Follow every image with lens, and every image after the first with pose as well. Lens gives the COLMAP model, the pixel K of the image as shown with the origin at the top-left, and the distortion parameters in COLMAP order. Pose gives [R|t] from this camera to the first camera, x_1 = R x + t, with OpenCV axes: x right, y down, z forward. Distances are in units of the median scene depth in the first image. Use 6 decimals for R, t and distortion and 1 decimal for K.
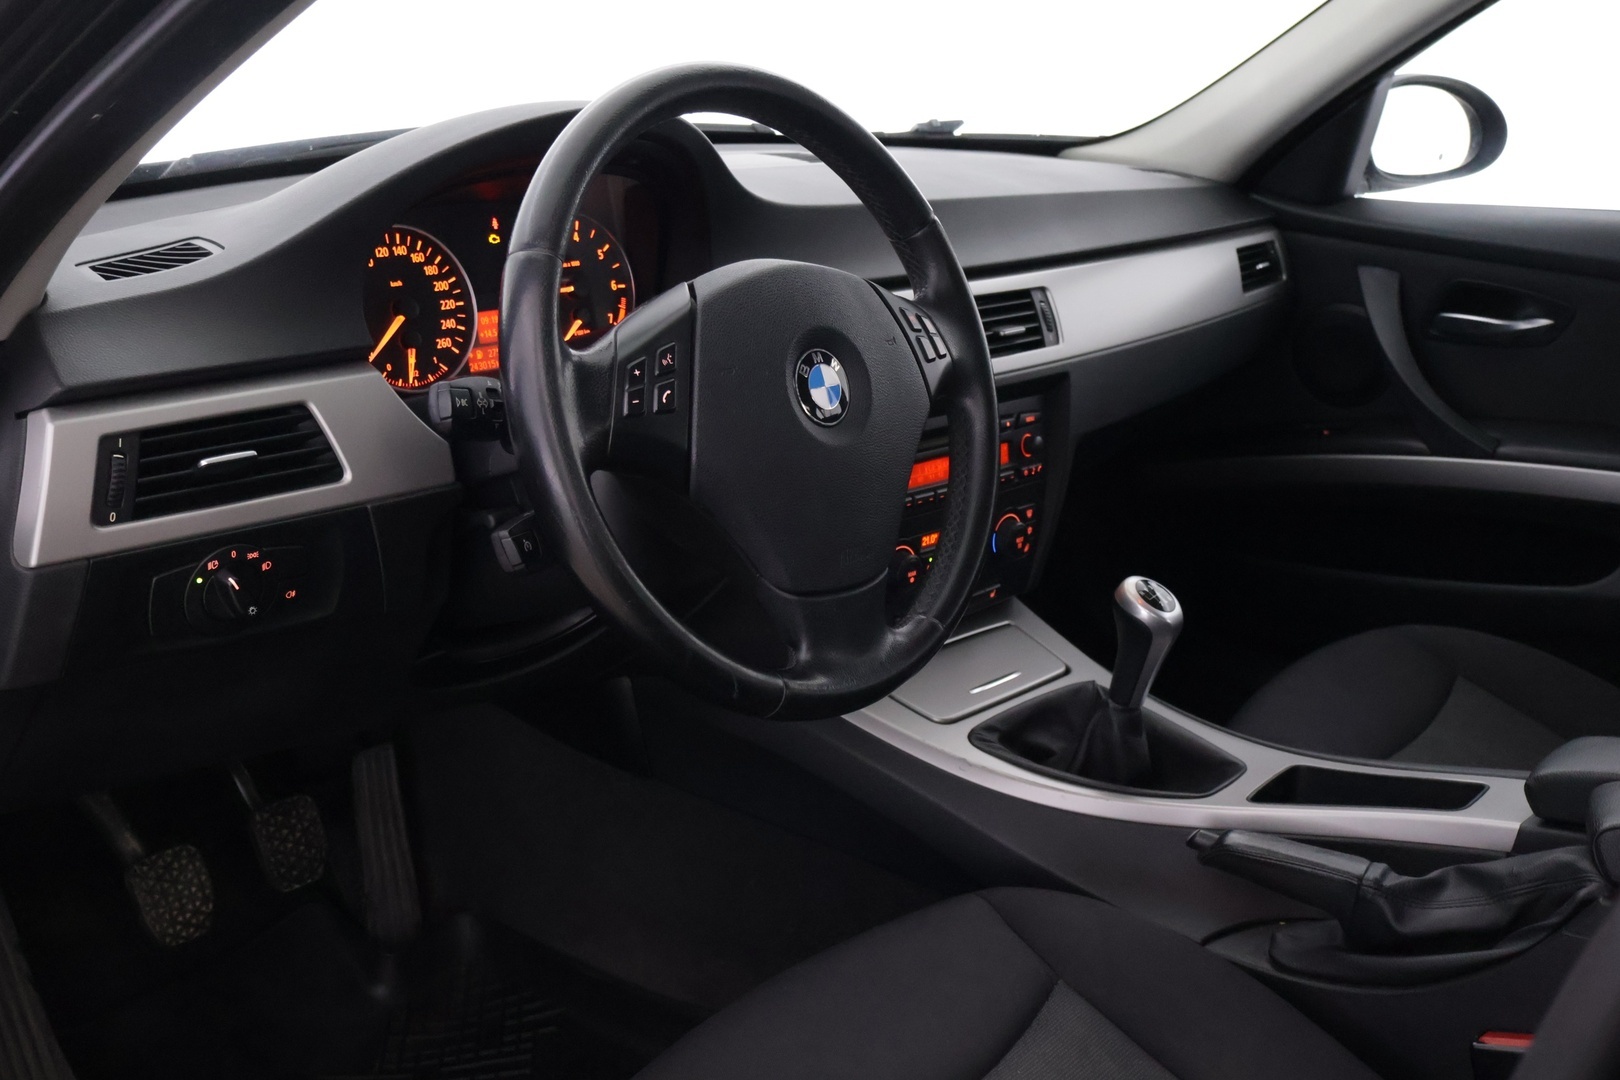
lens RADIAL K [[1717.0, 0, 810.0], [0, 1717.0, 540.0], [0, 0, 1]] dist [0.008513, 0.016809]
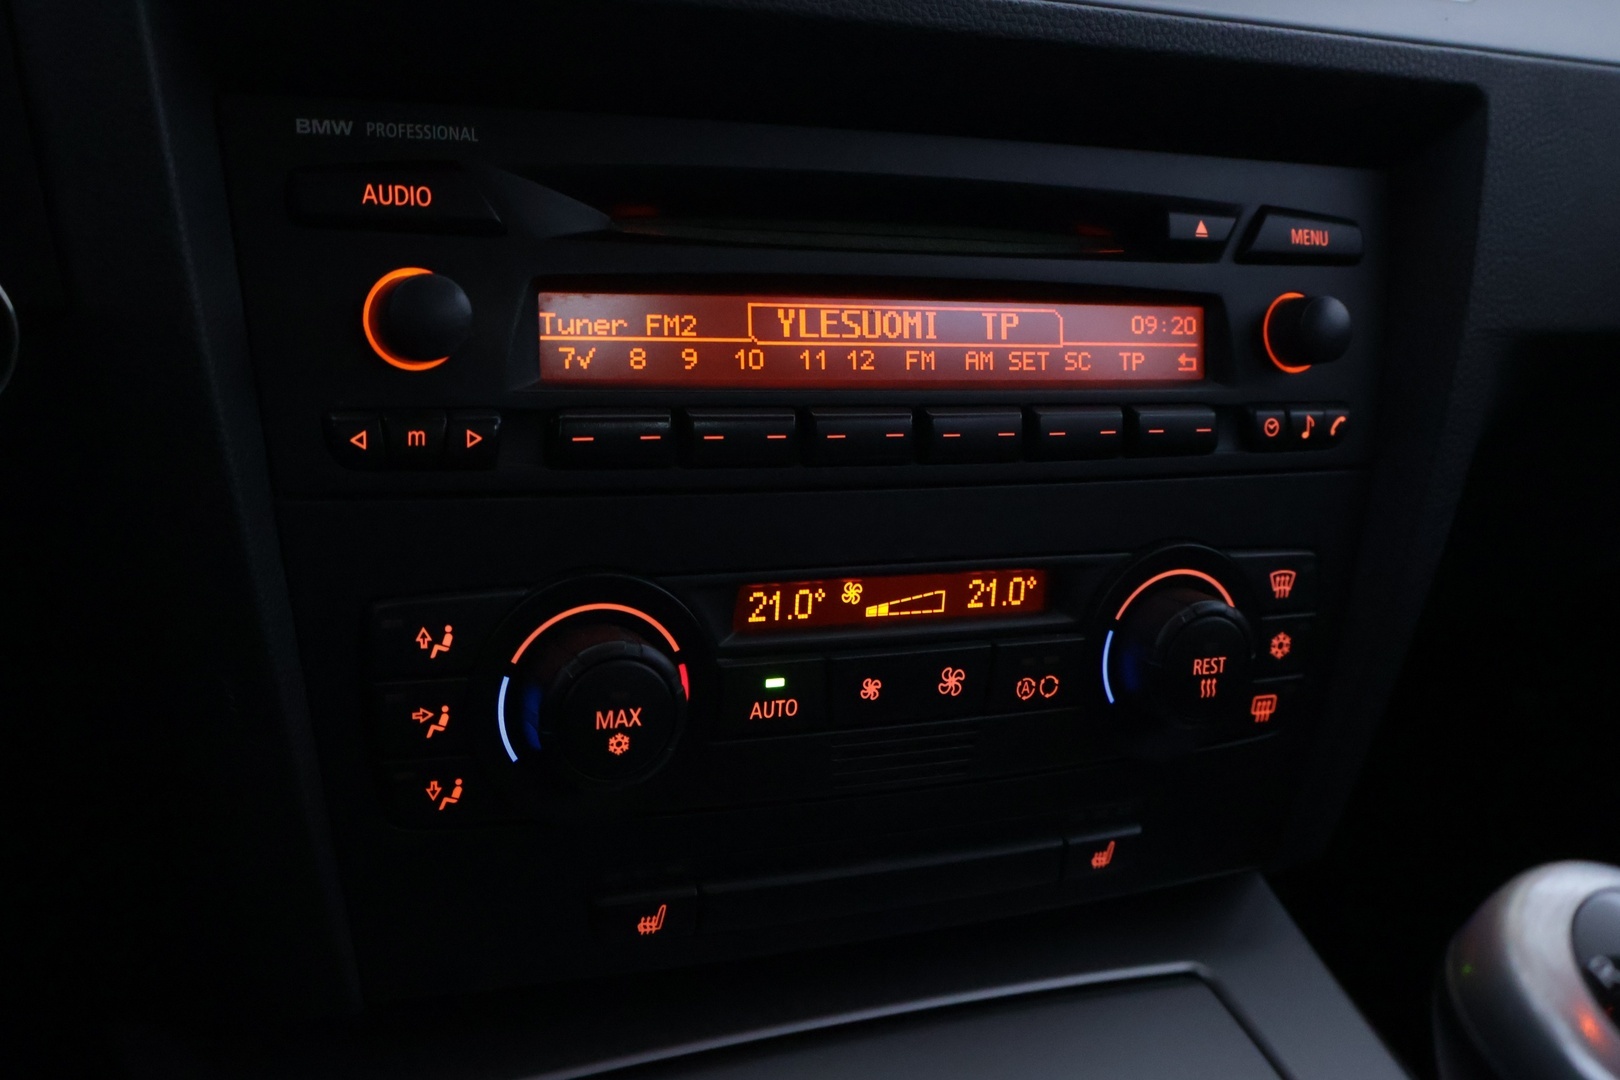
lens RADIAL K [[1824.3, 0, 810.0], [0, 1824.3, 540.0], [0, 0, 1]] dist [0.010897, 0.012749]
pose [[0.942645, 0.086034, -0.322518, 0.151905], [-0.121797, 0.988248, -0.092362, 0.014192], [0.310782, 0.126347, 0.942046, 0.706642]]
